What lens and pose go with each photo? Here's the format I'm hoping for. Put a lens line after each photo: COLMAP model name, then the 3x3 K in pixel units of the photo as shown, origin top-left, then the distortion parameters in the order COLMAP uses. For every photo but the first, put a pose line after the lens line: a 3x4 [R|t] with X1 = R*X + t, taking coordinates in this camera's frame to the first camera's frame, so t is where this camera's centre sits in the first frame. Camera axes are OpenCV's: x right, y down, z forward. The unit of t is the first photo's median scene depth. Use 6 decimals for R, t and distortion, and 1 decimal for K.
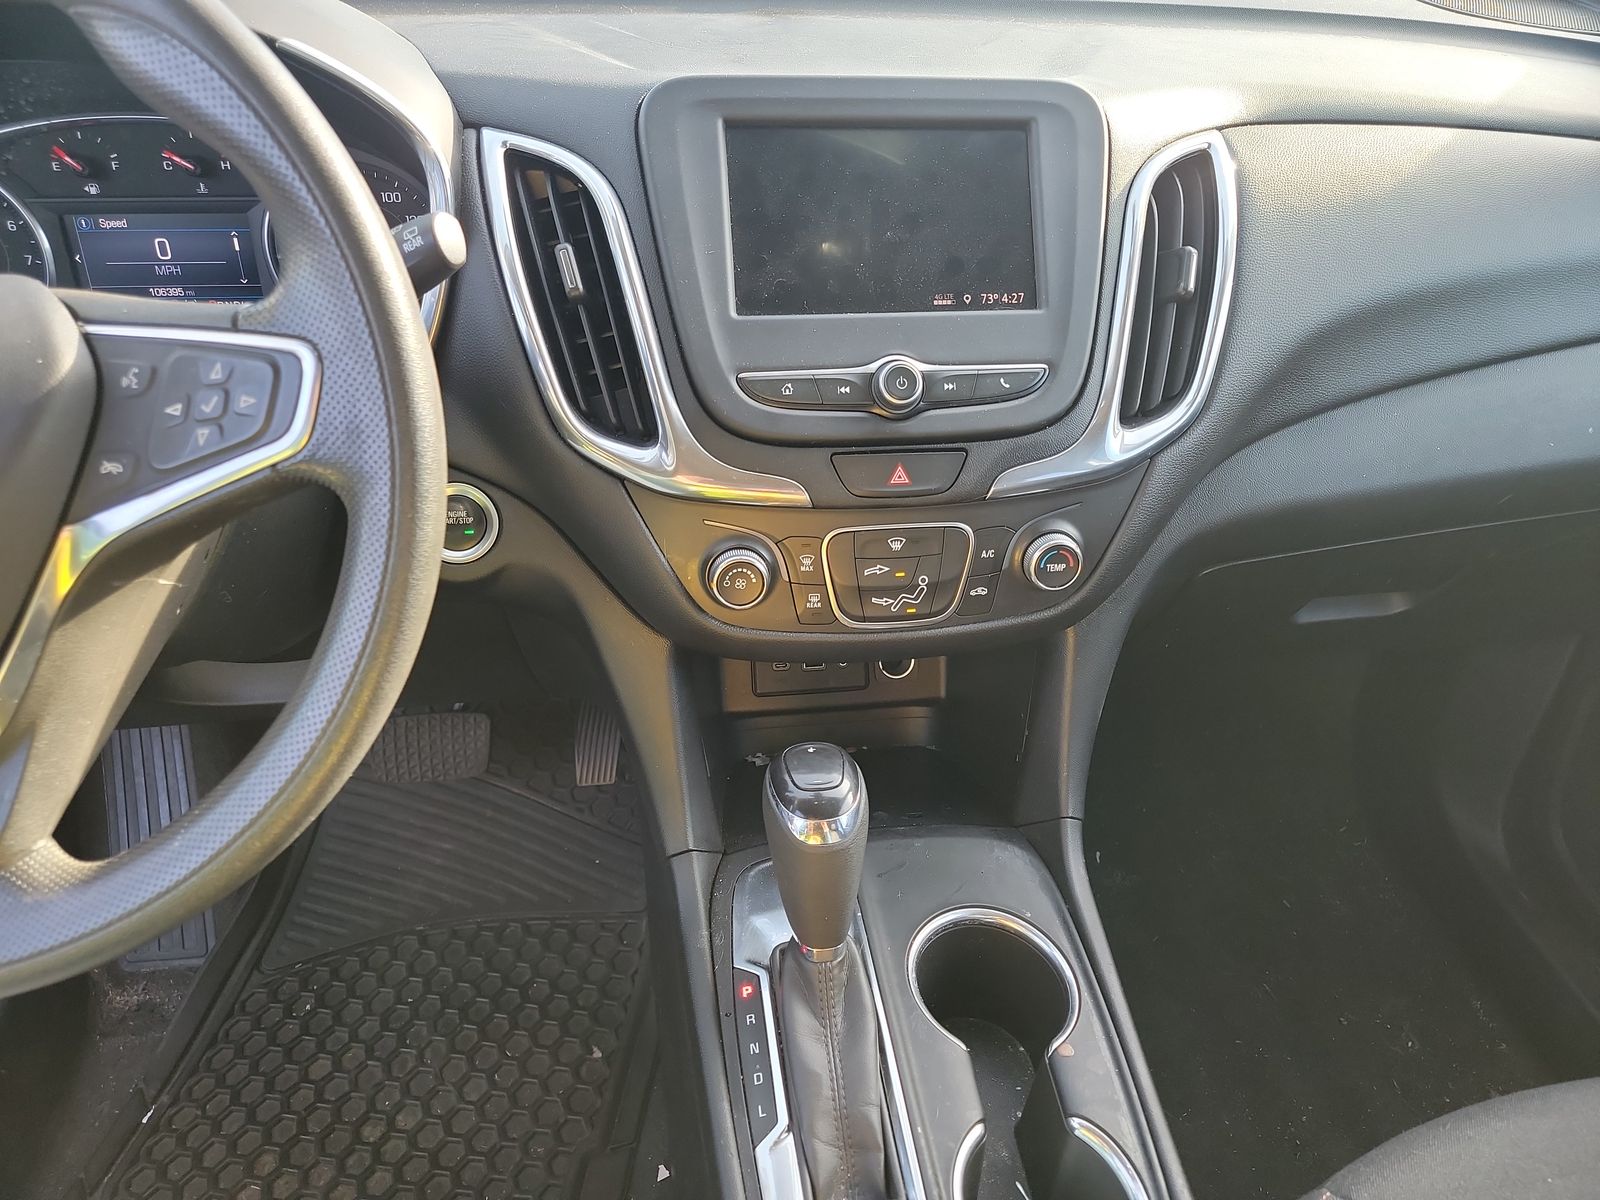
lens RADIAL K [[1130.8, 0, 800.0], [0, 1130.8, 600.0], [0, 0, 1]] dist [0.125382, -0.117817]
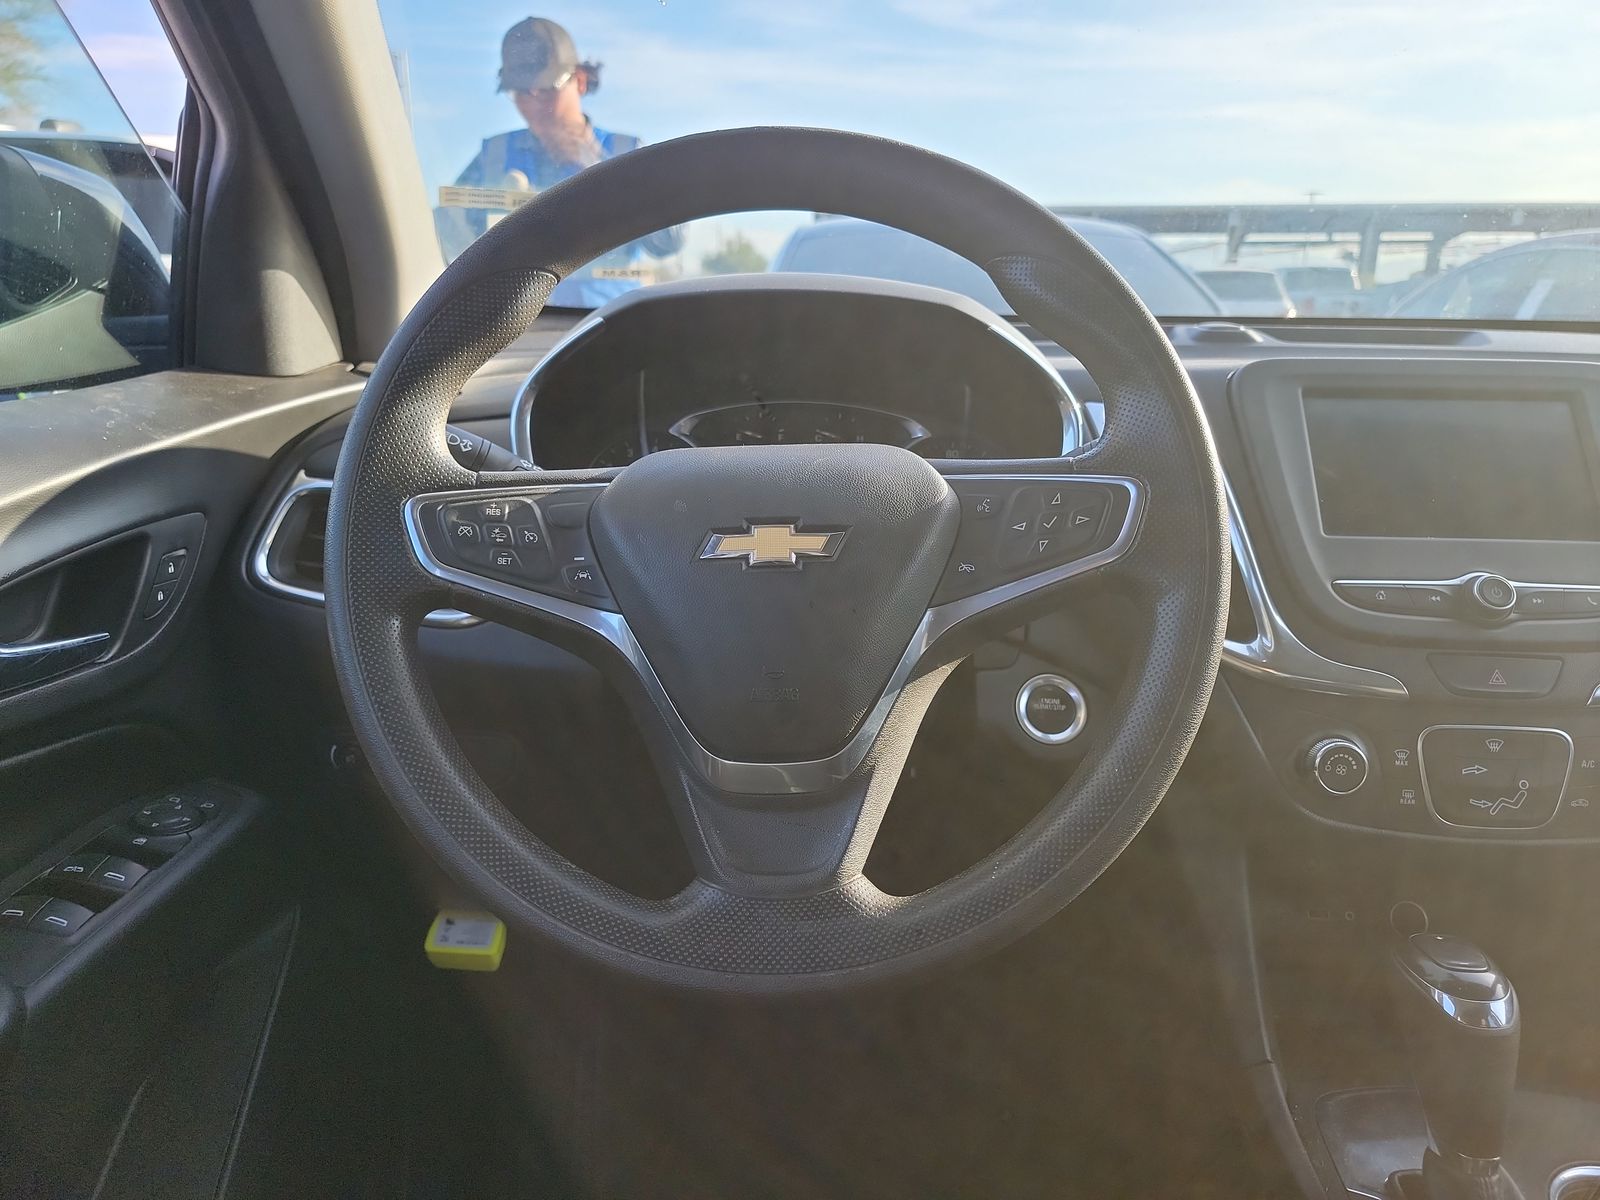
lens RADIAL K [[1130.8, 0, 800.0], [0, 1130.8, 600.0], [0, 0, 1]] dist [0.125382, -0.117817]
pose [[0.983321, 0.023224, -0.180391, -0.360114], [-0.083282, 0.939222, -0.333057, 0.239970], [0.161692, 0.342525, 0.925490, -0.136857]]
